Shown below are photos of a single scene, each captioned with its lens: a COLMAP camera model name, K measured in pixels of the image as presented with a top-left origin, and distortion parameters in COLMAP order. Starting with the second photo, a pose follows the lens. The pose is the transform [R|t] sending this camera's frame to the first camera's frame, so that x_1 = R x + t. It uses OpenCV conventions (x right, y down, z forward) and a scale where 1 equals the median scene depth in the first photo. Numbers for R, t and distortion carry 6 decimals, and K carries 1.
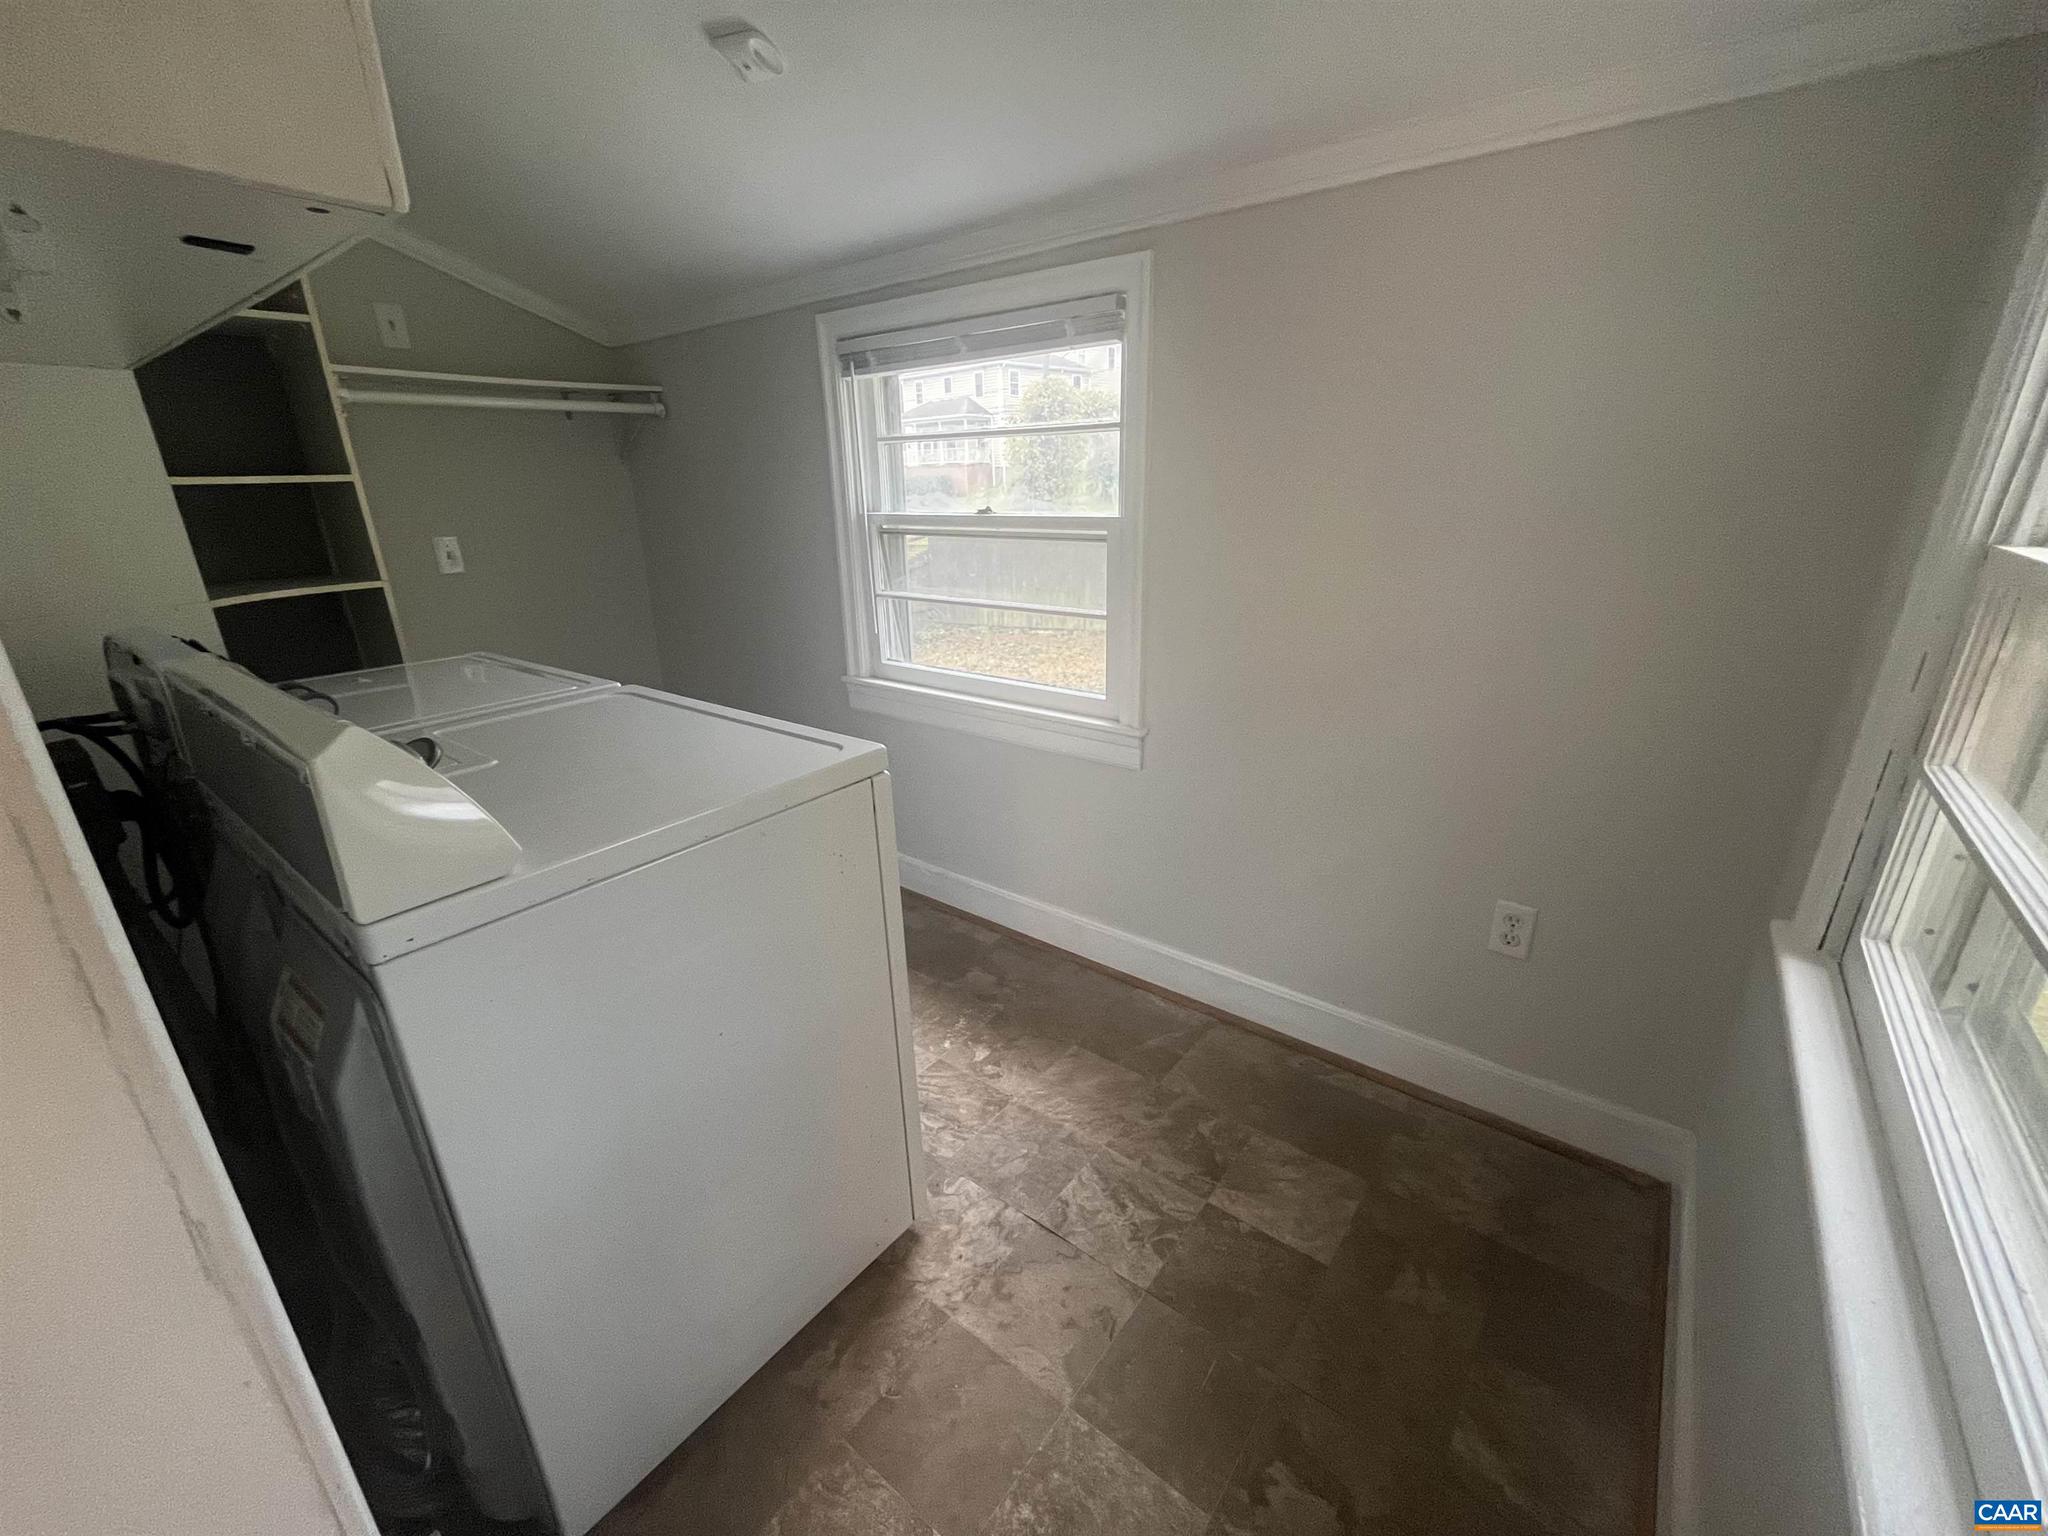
lens RADIAL K [[828.5, 0, 1026.2], [0, 828.5, 771.6], [0, 0, 1]] dist [-0.004296, -0.000238]
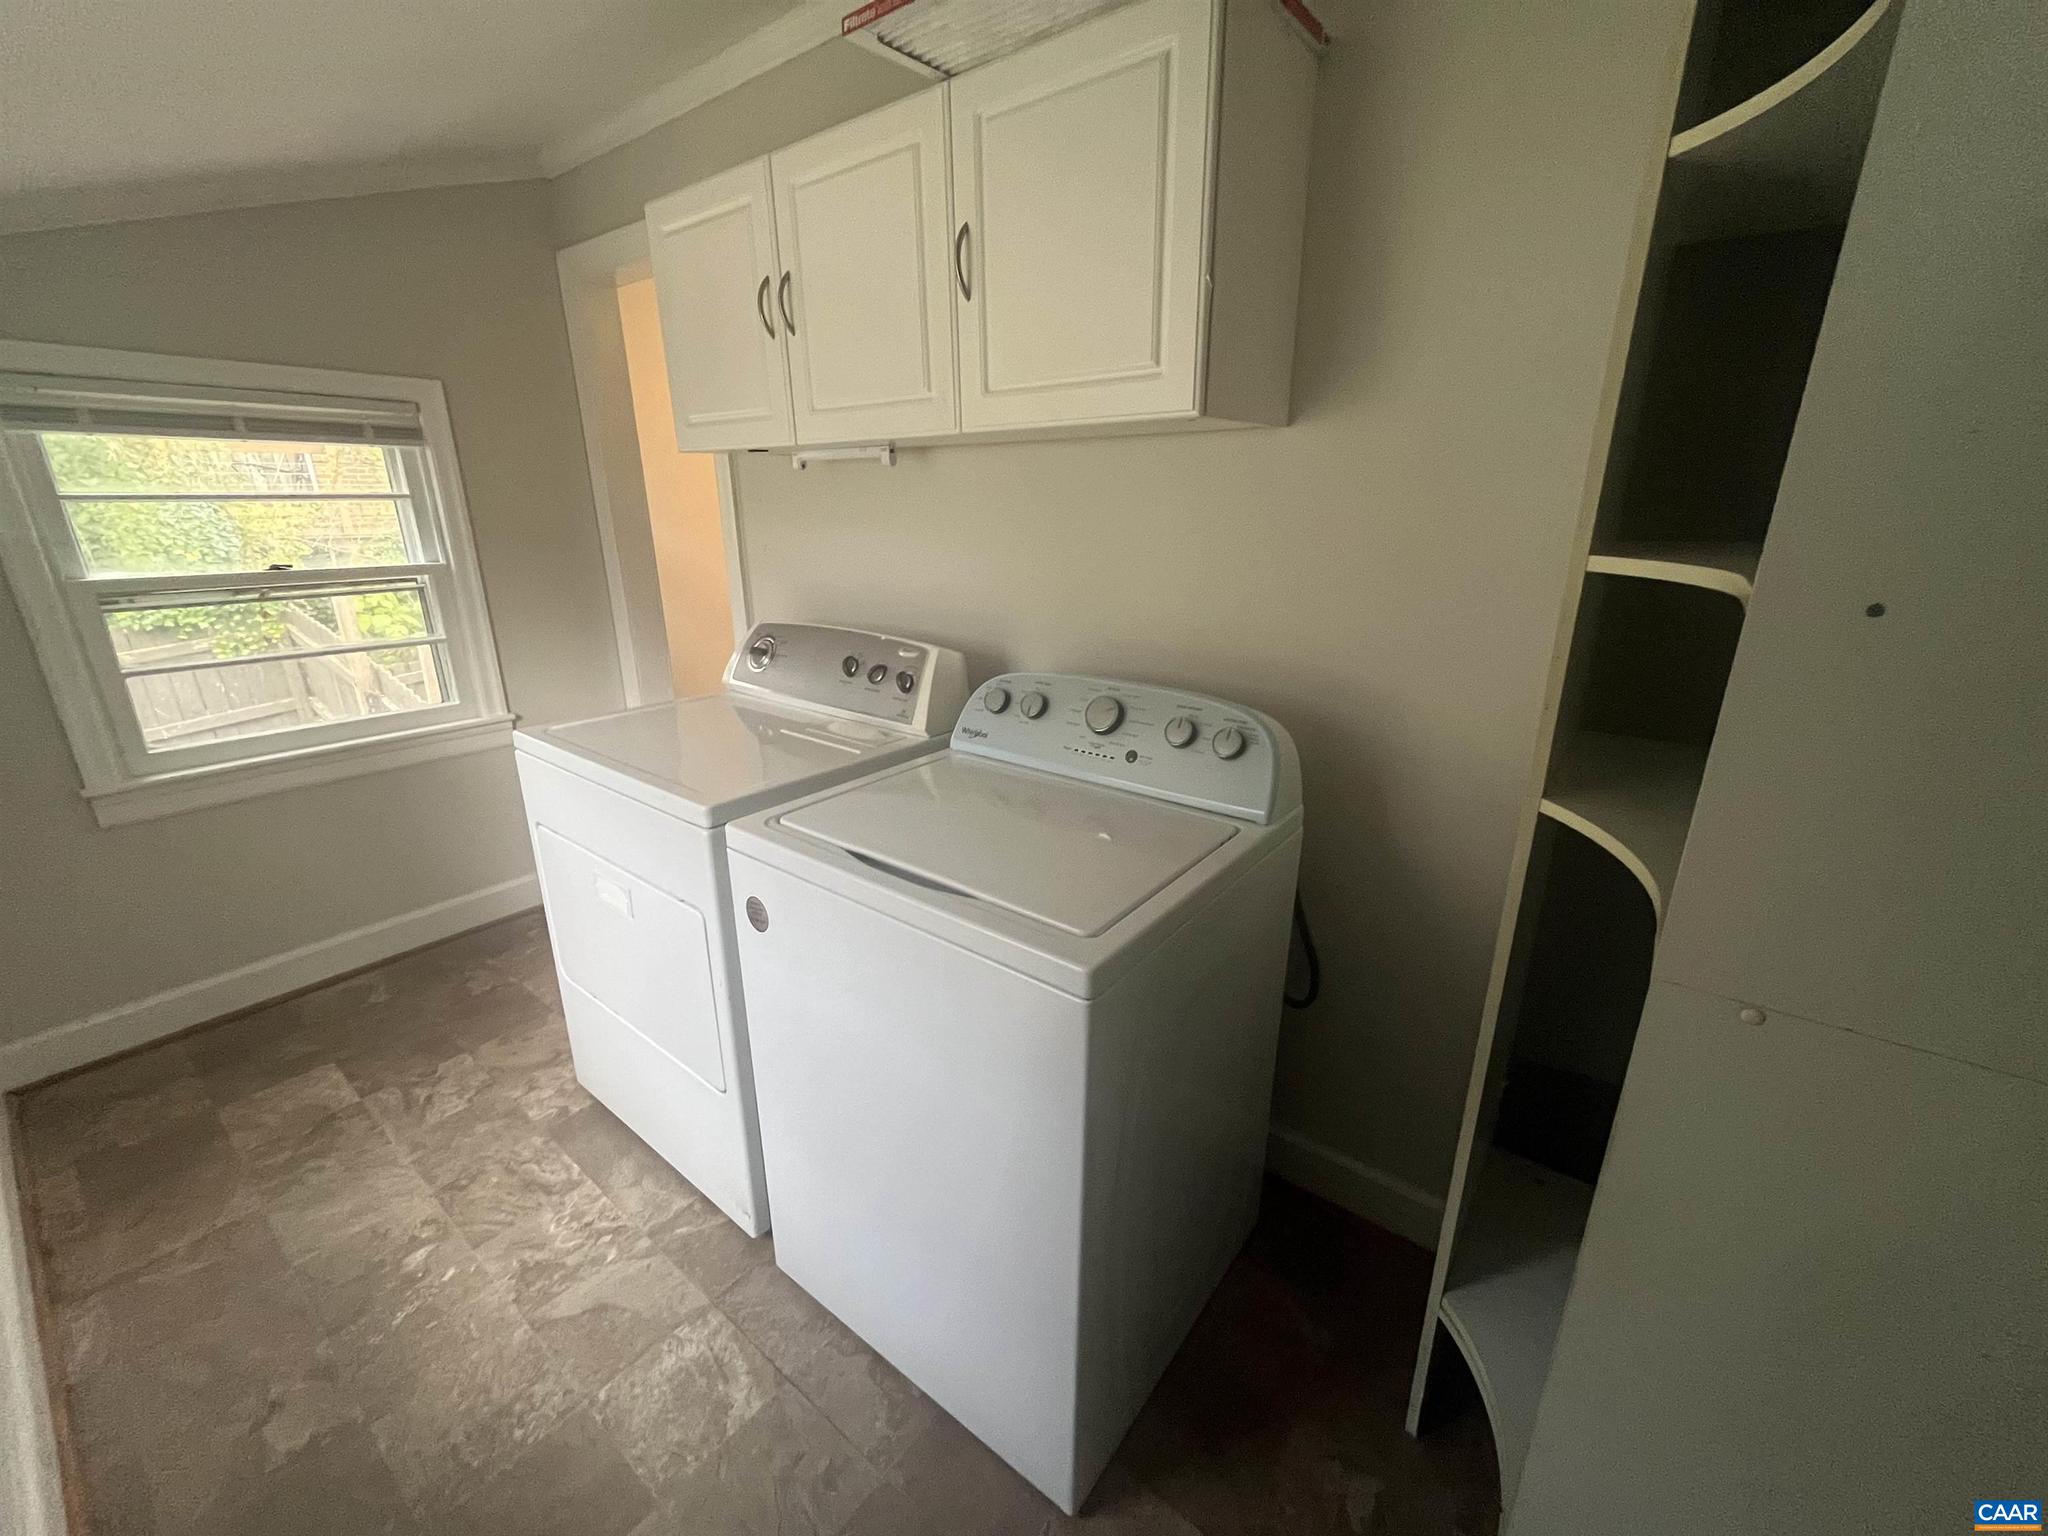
lens RADIAL K [[828.3, 0, 1015.2], [0, 828.3, 768.7], [0, 0, 1]] dist [0.000100, -0.000017]
pose [[-0.999605, 0.019261, 0.020486, -0.786988], [0.027772, 0.790363, 0.612009, -0.614635], [-0.004404, 0.612336, -0.790585, 1.590099]]
